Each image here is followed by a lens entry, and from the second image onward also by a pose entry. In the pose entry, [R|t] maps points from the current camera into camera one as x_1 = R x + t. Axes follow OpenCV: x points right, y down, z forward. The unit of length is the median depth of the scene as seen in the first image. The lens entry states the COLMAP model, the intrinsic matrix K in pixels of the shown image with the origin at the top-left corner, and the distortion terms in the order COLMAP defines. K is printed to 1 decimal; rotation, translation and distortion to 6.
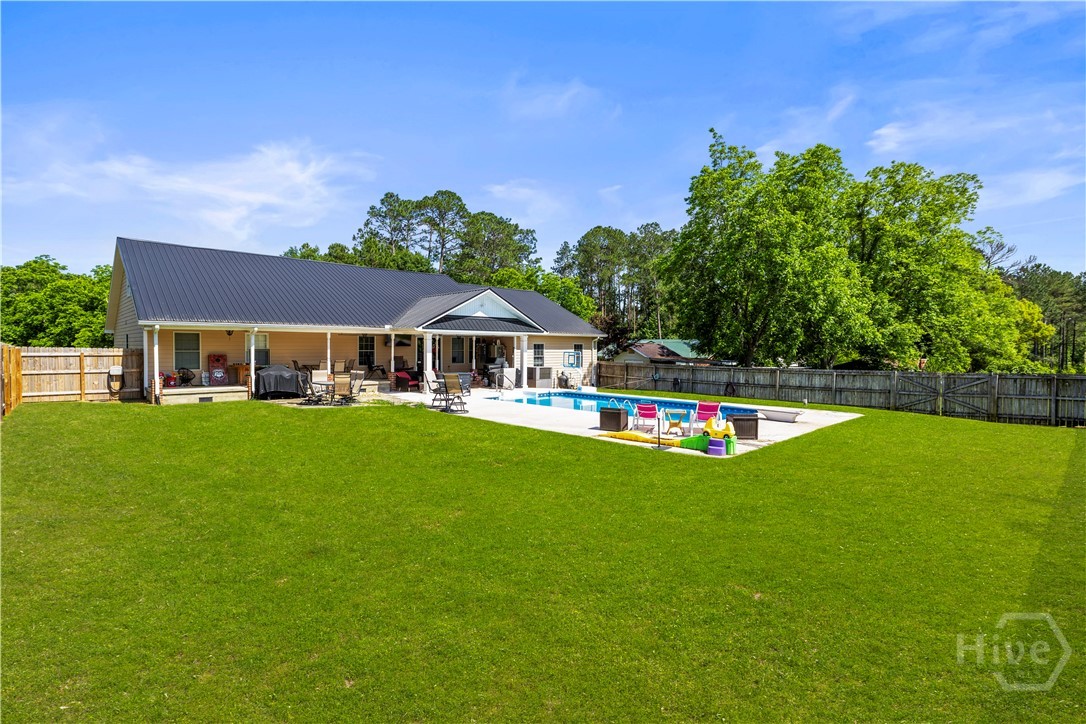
lens RADIAL K [[515.3, 0, 543.0], [0, 515.3, 362.0], [0, 0, 1]] dist [-0.001616, 0.000002]
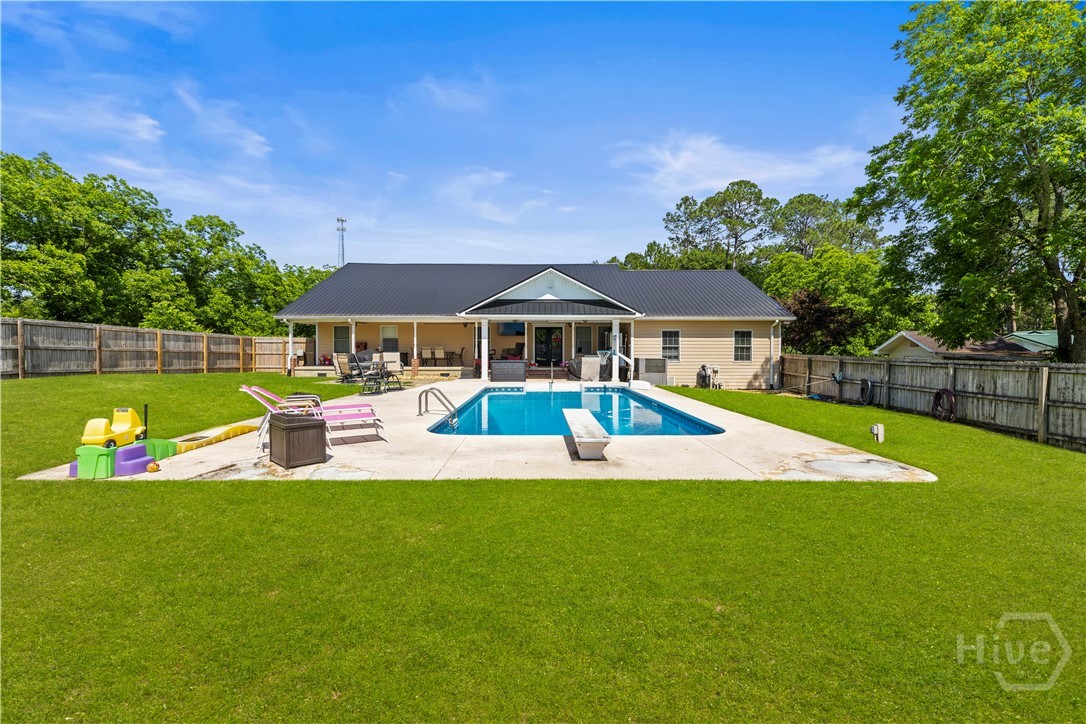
lens RADIAL K [[462.9, 0, 541.6], [0, 462.9, 359.3], [0, 0, 1]] dist [0.002783, 0.000244]
pose [[0.727139, 0.012631, -0.686374, 0.369324], [-0.018461, 0.999829, -0.001158, 0.015847], [0.686242, 0.013513, 0.727248, 0.342383]]
